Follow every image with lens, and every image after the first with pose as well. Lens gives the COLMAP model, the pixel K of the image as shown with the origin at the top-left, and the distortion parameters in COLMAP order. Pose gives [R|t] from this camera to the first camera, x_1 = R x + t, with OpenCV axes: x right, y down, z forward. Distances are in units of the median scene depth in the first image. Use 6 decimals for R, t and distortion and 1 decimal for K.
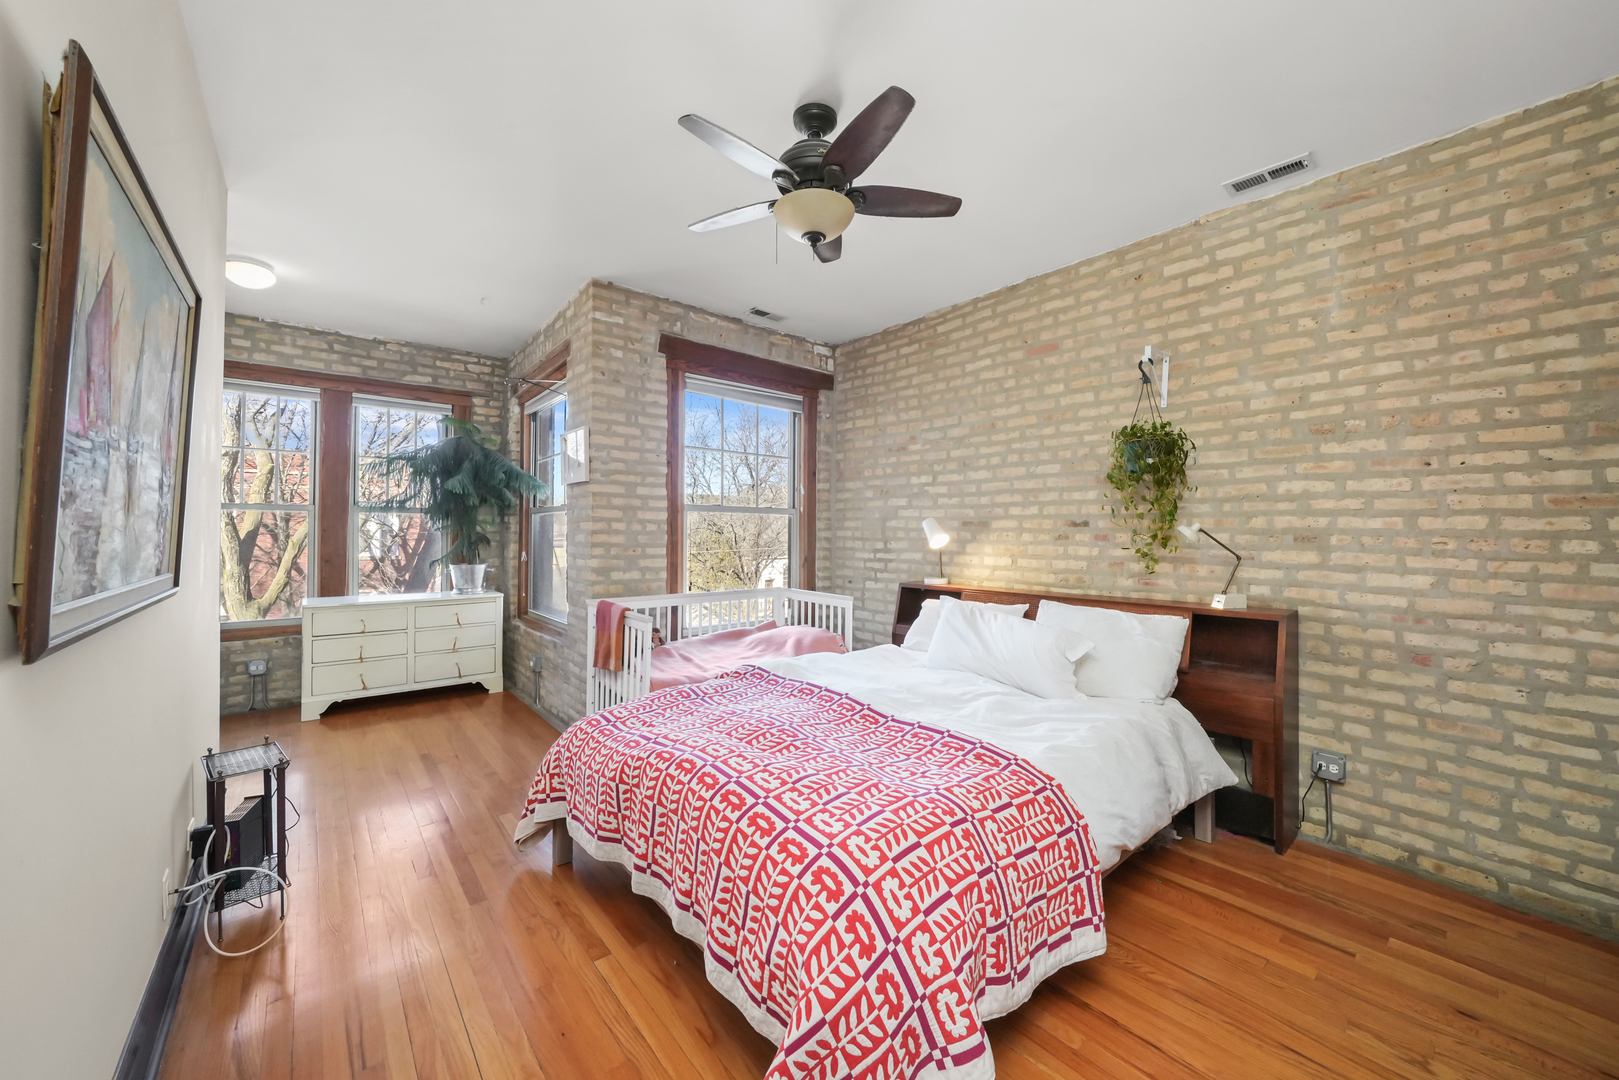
lens RADIAL K [[594.2, 0, 809.7], [0, 594.2, 527.7], [0, 0, 1]] dist [-0.018532, -0.000104]
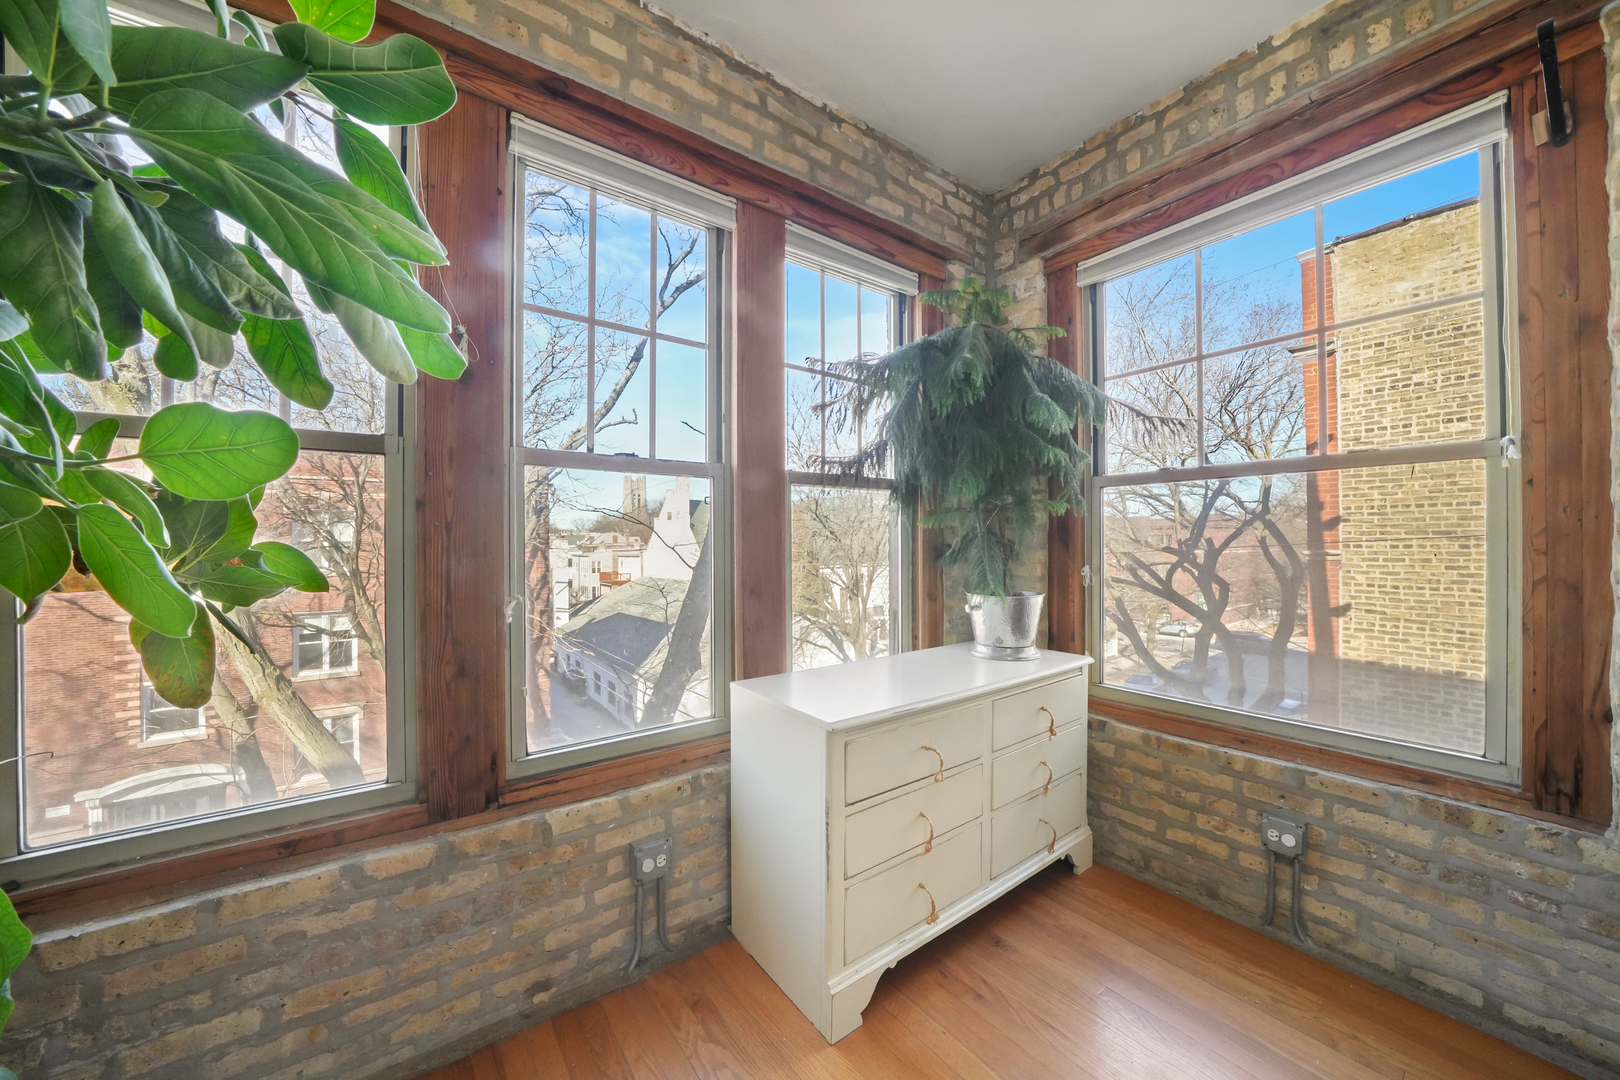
lens RADIAL K [[566.2, 0, 805.3], [0, 566.2, 542.5], [0, 0, 1]] dist [-0.015093, 0.000177]
pose [[0.998472, -0.007257, -0.054774, -0.944285], [0.007651, 0.999946, 0.006984, 0.022397], [0.054721, -0.007393, 0.998474, 0.716472]]
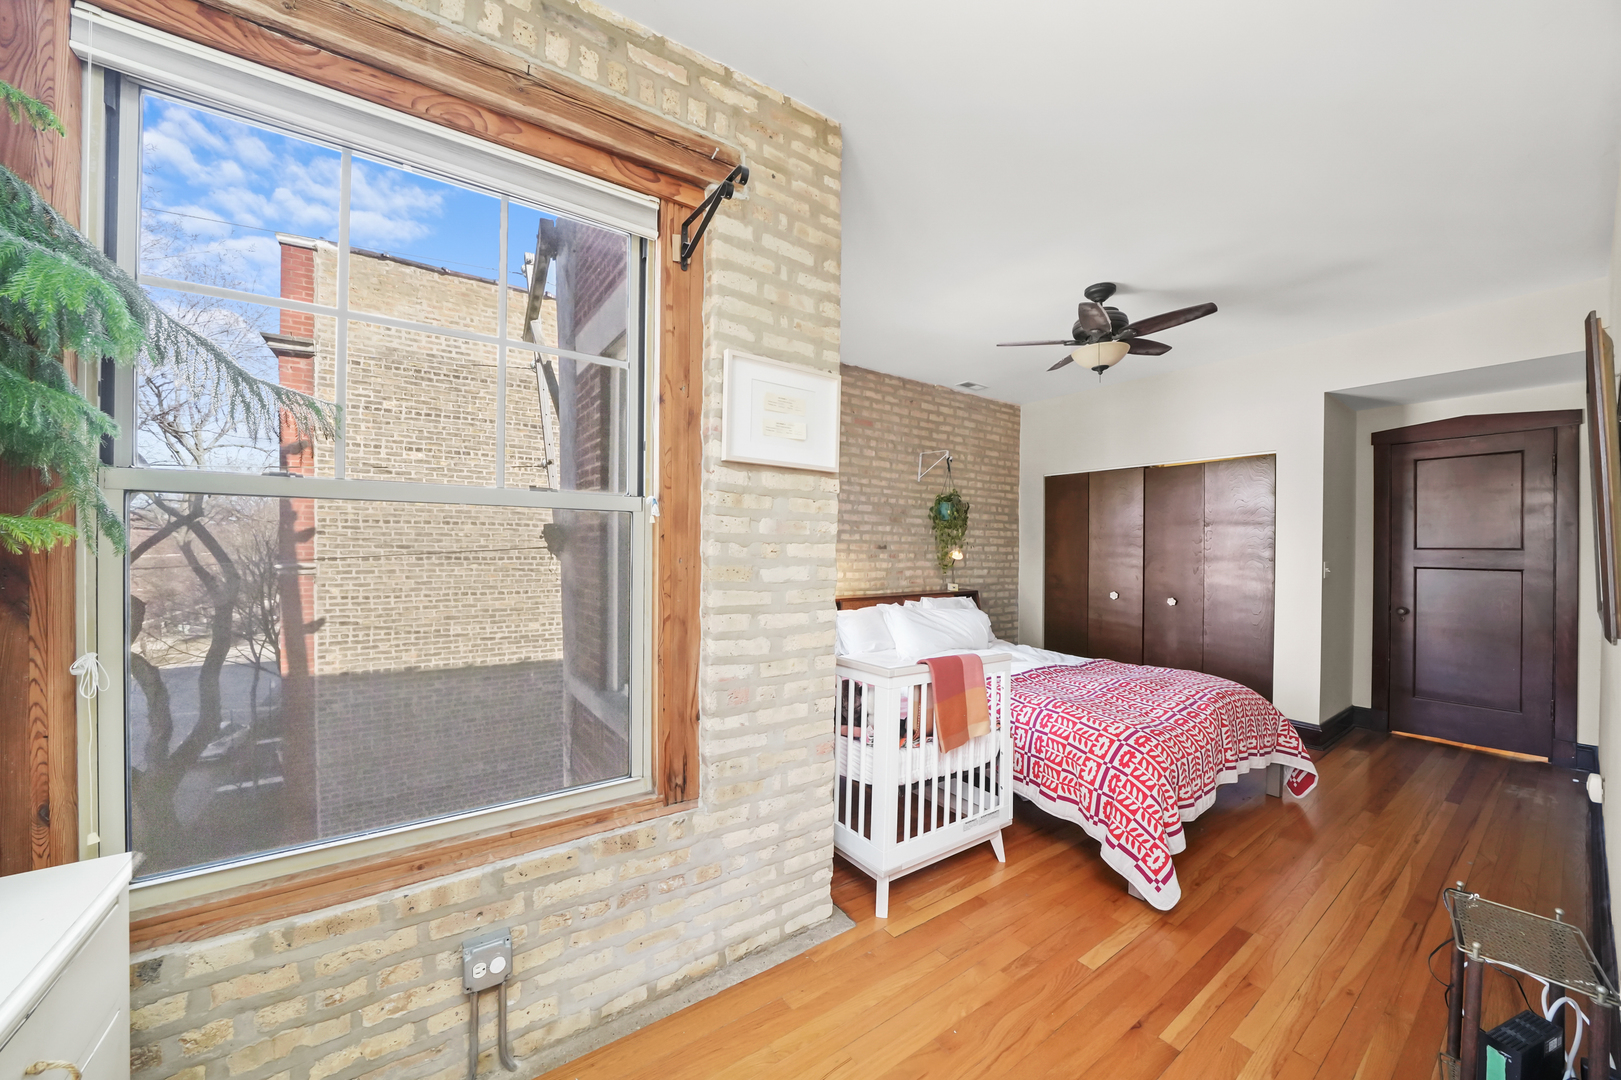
lens RADIAL K [[566.5, 0, 800.1], [0, 566.5, 550.5], [0, 0, 1]] dist [-0.015093, 0.000177]
pose [[0.083484, -0.011684, 0.996441, -0.921675], [-0.013256, 0.999830, 0.012834, -0.012526], [-0.996421, -0.014281, 0.083315, 0.995781]]
